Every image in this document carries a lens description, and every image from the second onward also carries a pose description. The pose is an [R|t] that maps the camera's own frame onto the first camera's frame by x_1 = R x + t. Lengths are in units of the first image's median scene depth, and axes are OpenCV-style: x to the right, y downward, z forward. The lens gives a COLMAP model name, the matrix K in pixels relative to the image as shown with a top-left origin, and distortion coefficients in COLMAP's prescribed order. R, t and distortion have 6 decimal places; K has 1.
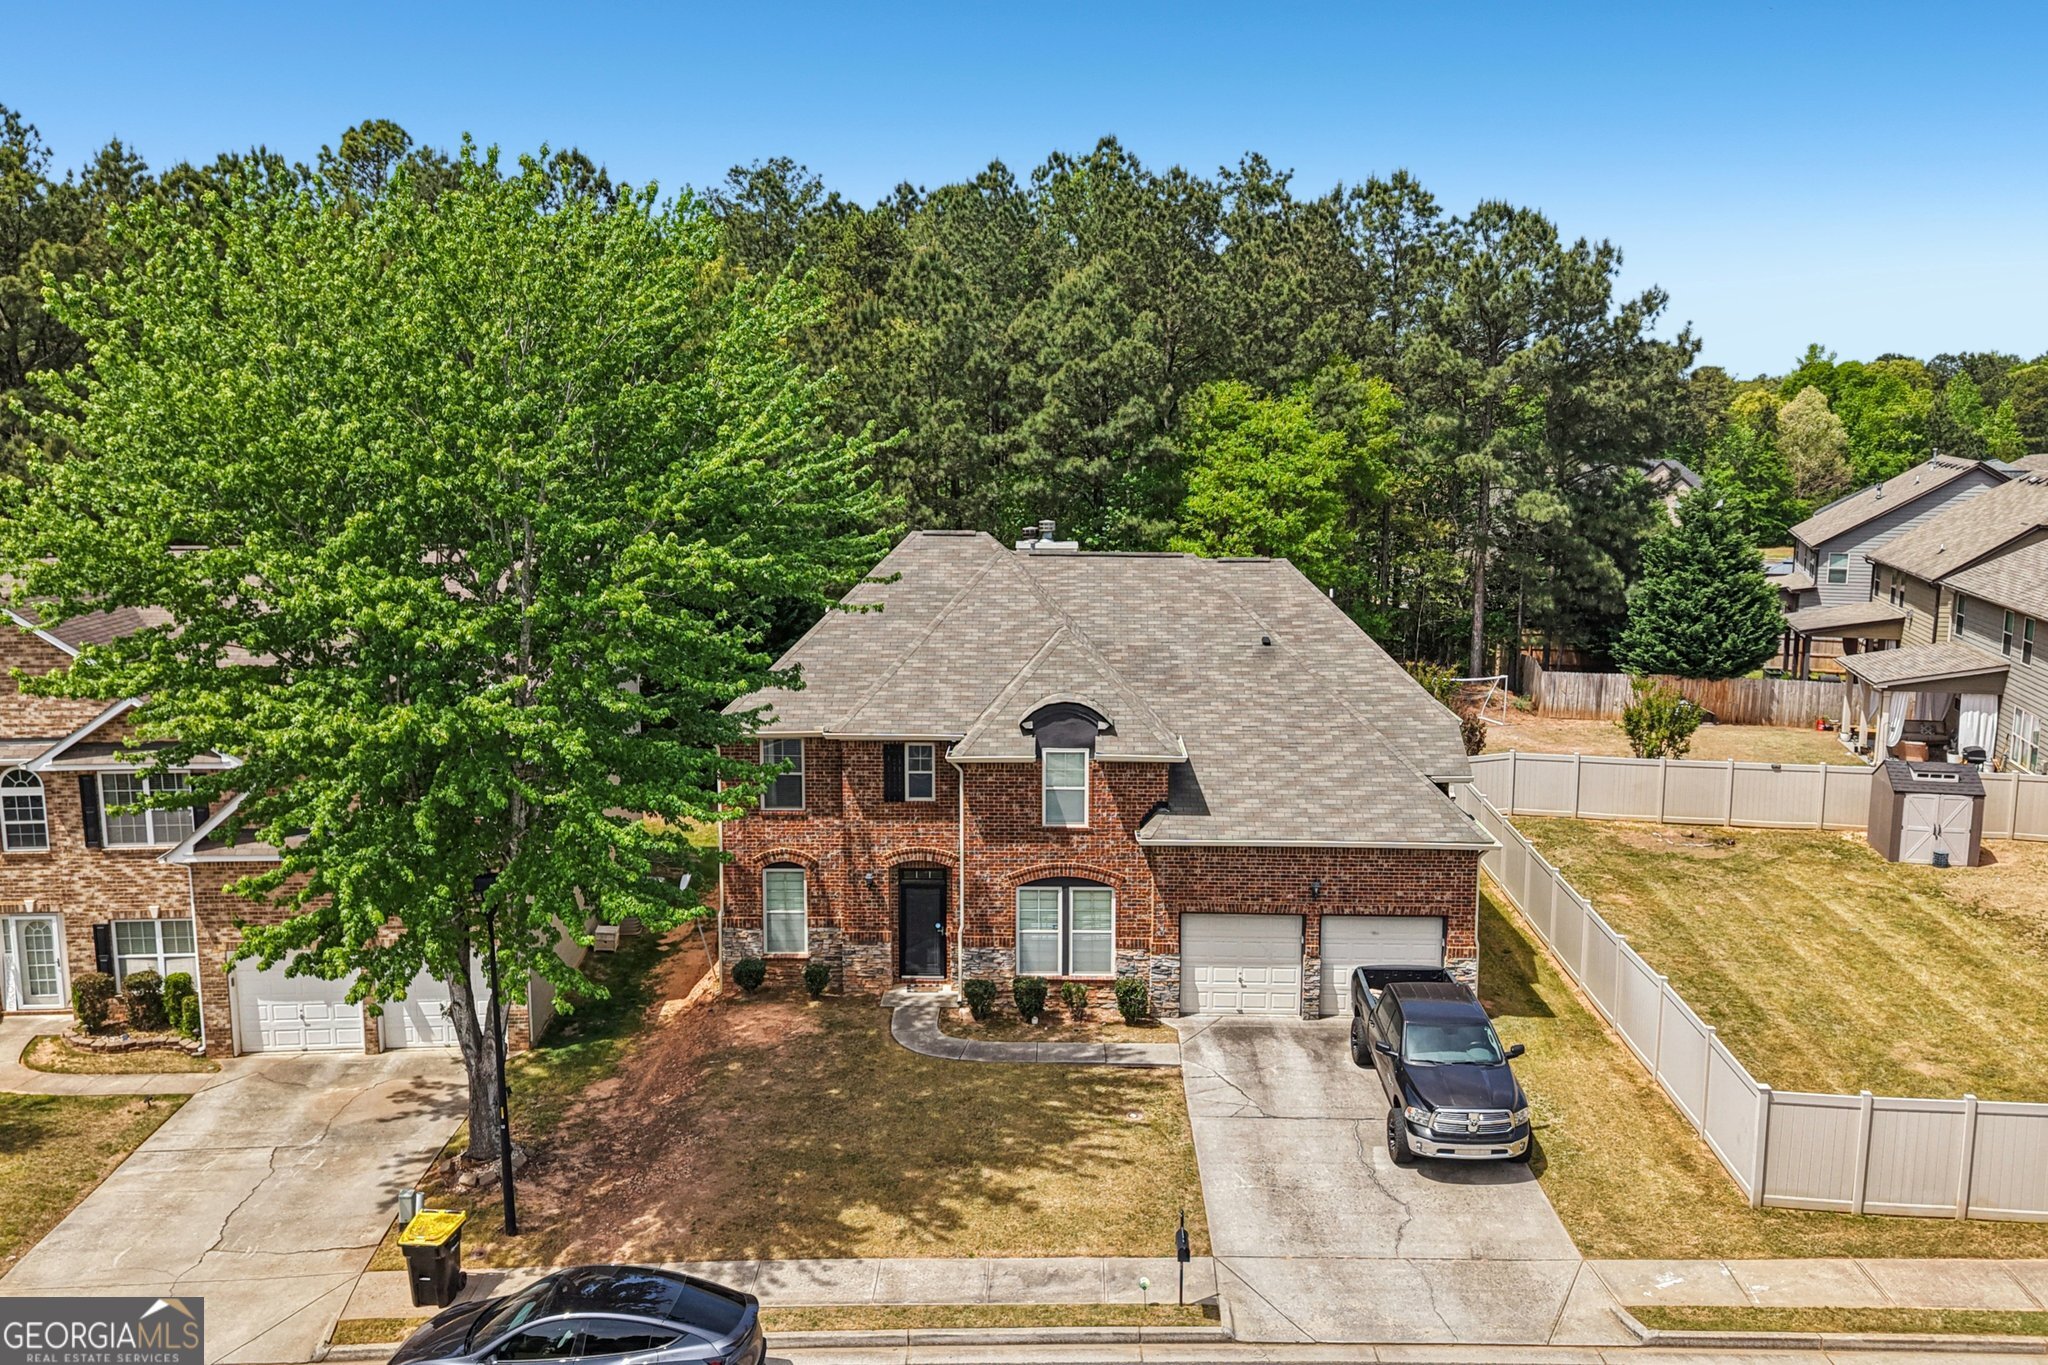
lens RADIAL K [[1646.4, 0, 1029.4], [0, 1646.4, 657.1], [0, 0, 1]] dist [0.091966, -0.191989]
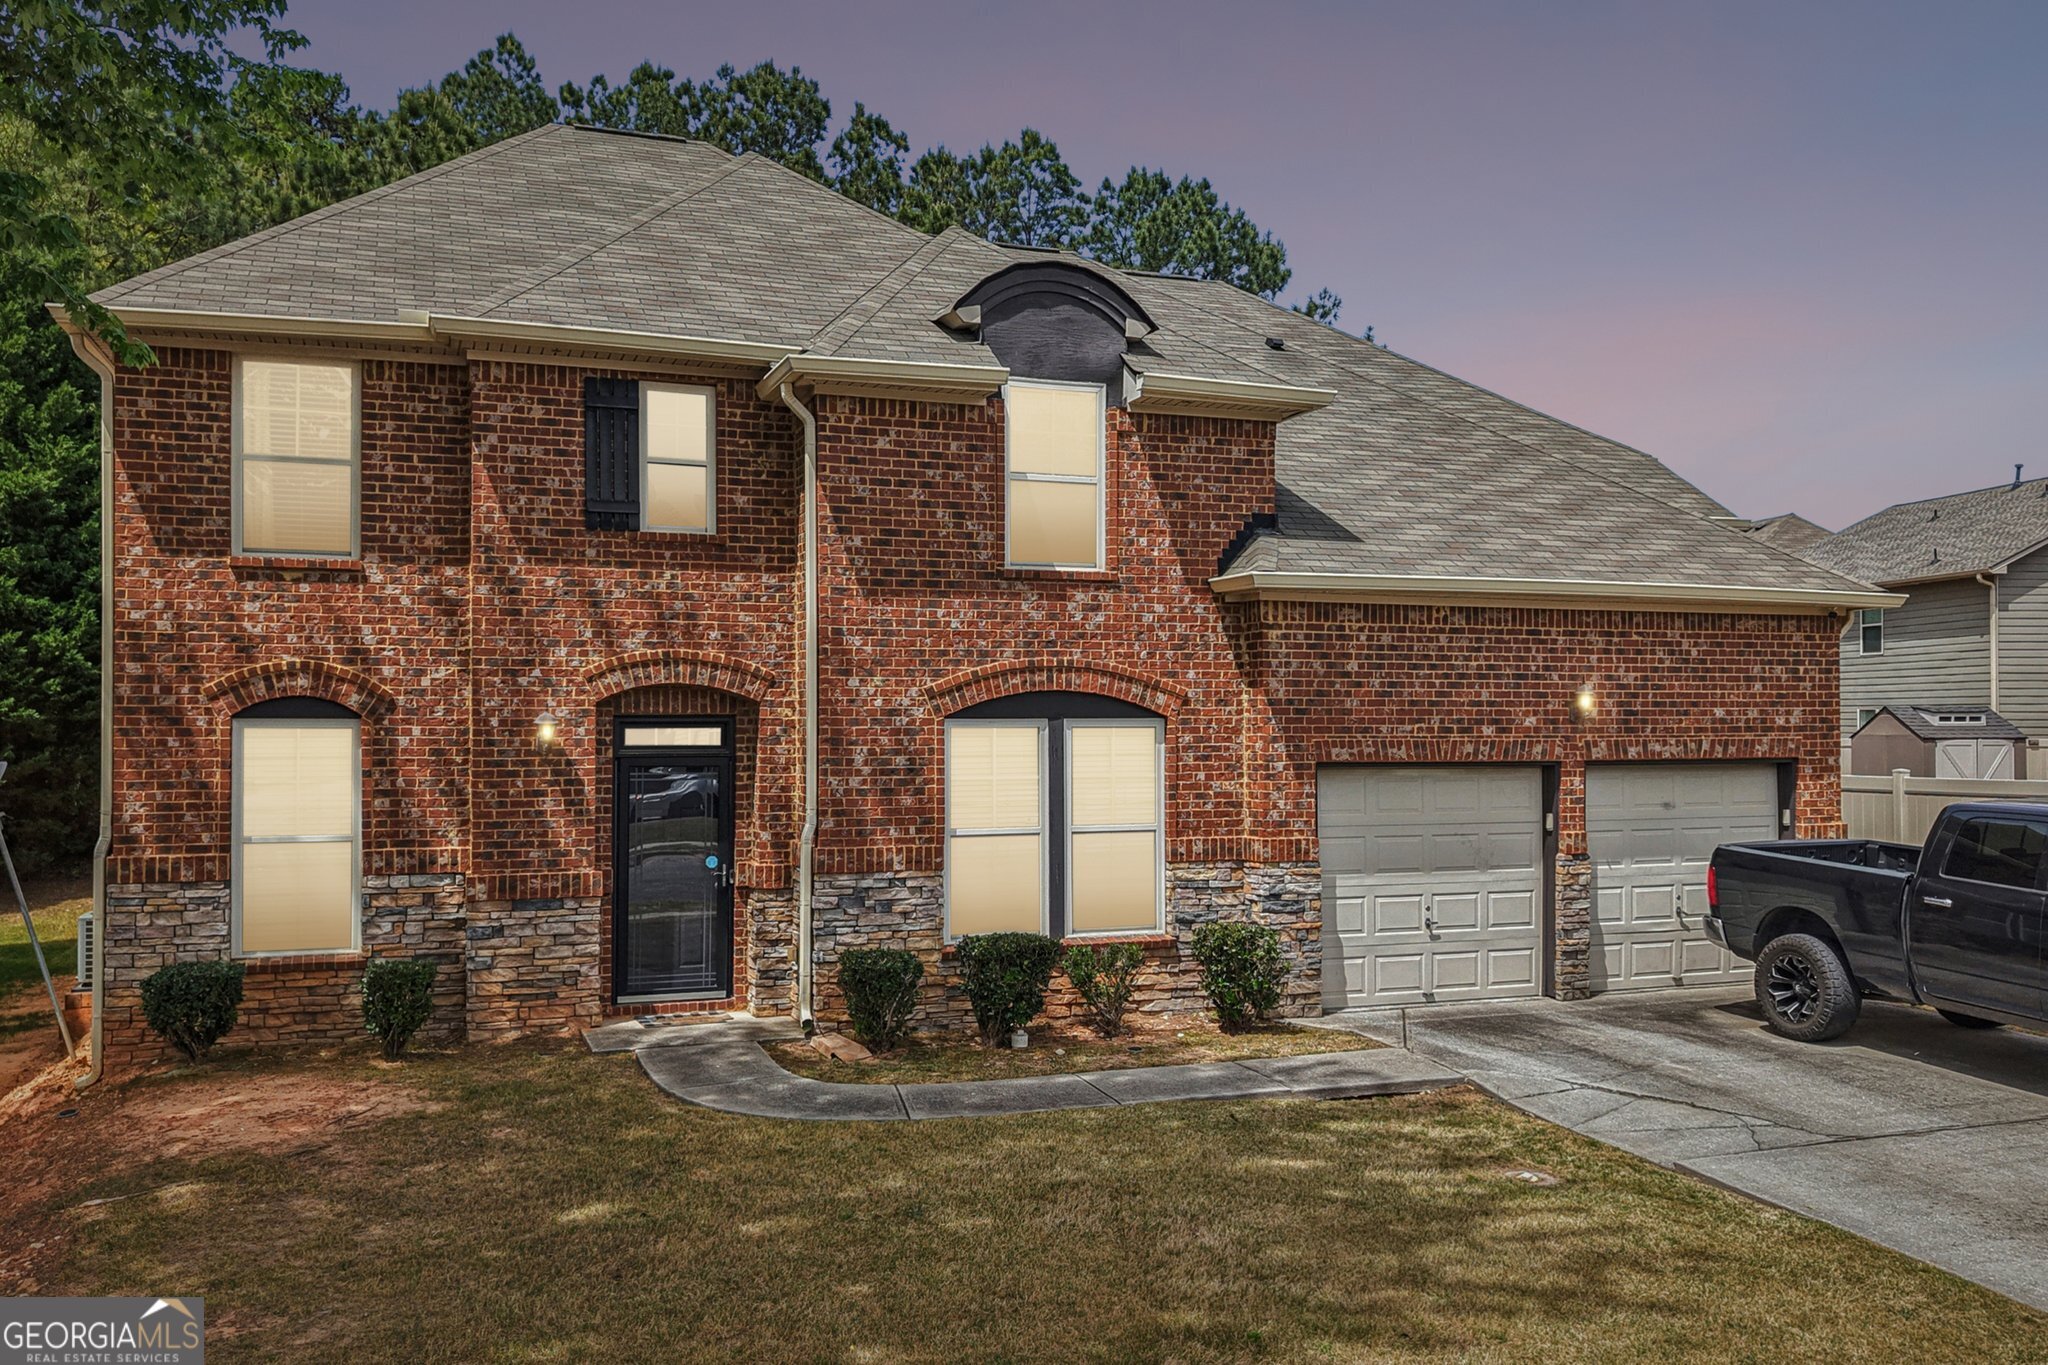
lens RADIAL K [[1641.0, 0, 1020.0], [0, 1641.0, 690.2], [0, 0, 1]] dist [0.098722, -0.186634]
pose [[0.934457, 0.003082, 0.356061, -0.134421], [0.054796, 0.986806, -0.152351, 0.195049], [-0.351833, 0.161876, 0.921960, 0.619098]]
